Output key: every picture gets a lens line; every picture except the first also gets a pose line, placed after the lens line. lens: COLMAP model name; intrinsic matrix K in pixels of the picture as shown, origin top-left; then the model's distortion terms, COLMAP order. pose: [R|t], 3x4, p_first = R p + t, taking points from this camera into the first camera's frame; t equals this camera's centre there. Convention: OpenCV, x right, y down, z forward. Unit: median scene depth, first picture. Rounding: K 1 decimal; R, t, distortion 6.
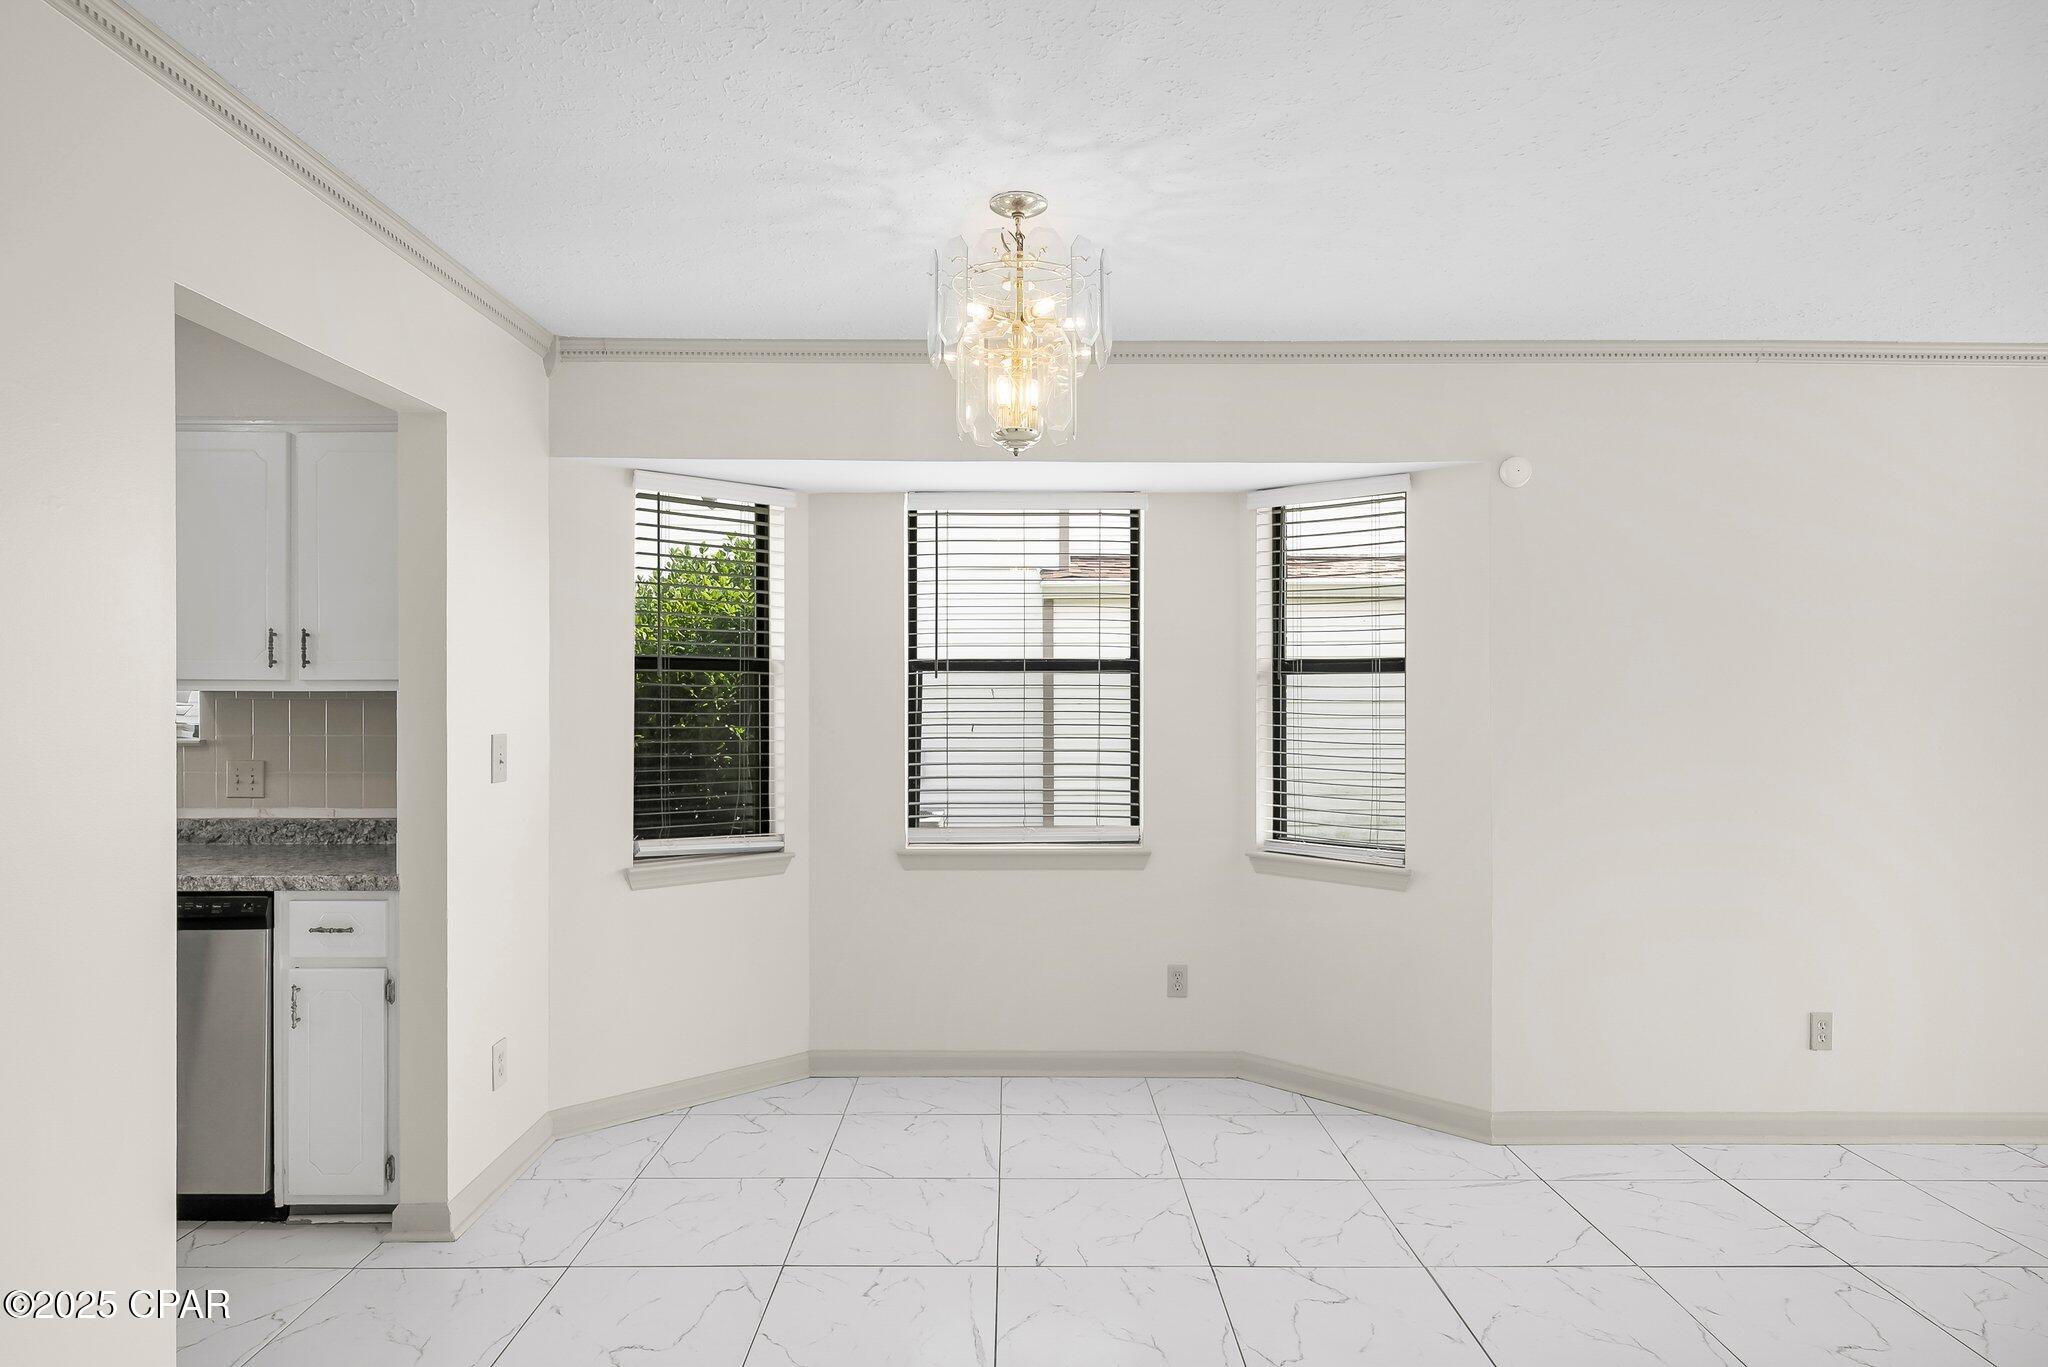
lens RADIAL K [[1180.6, 0, 1019.0], [0, 1180.6, 695.2], [0, 0, 1]] dist [0.002045, -0.001207]
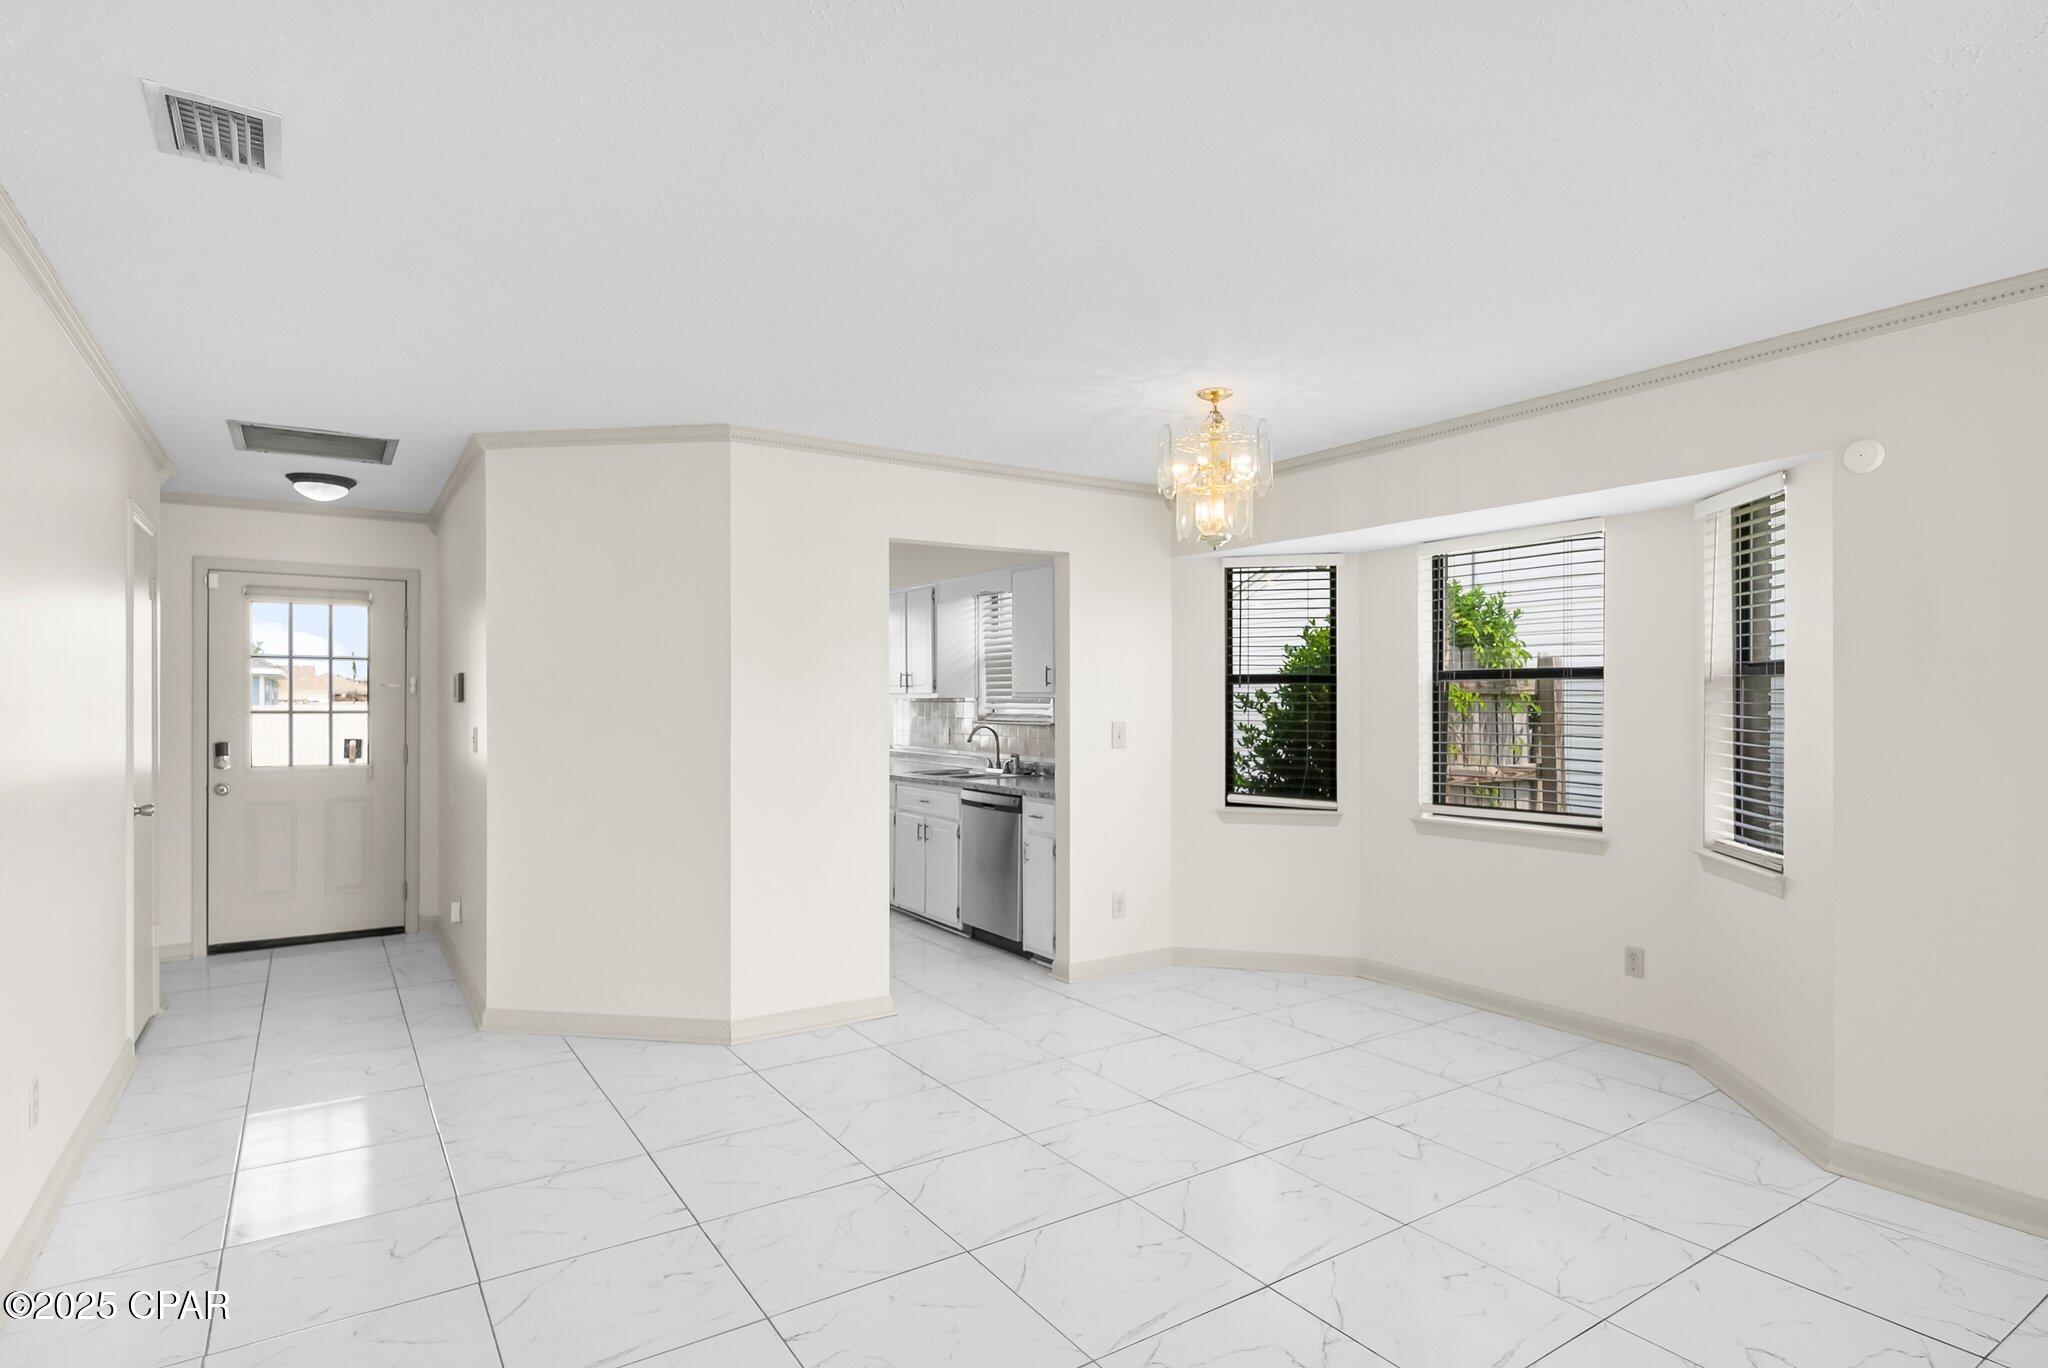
lens RADIAL K [[1060.0, 0, 1020.4], [0, 1060.0, 700.0], [0, 0, 1]] dist [0.004571, 0.001090]
pose [[0.549810, -0.003620, -0.835282, 0.752934], [-0.000108, 0.999990, -0.004404, 0.006461], [0.835290, 0.002511, 0.549804, -0.011391]]
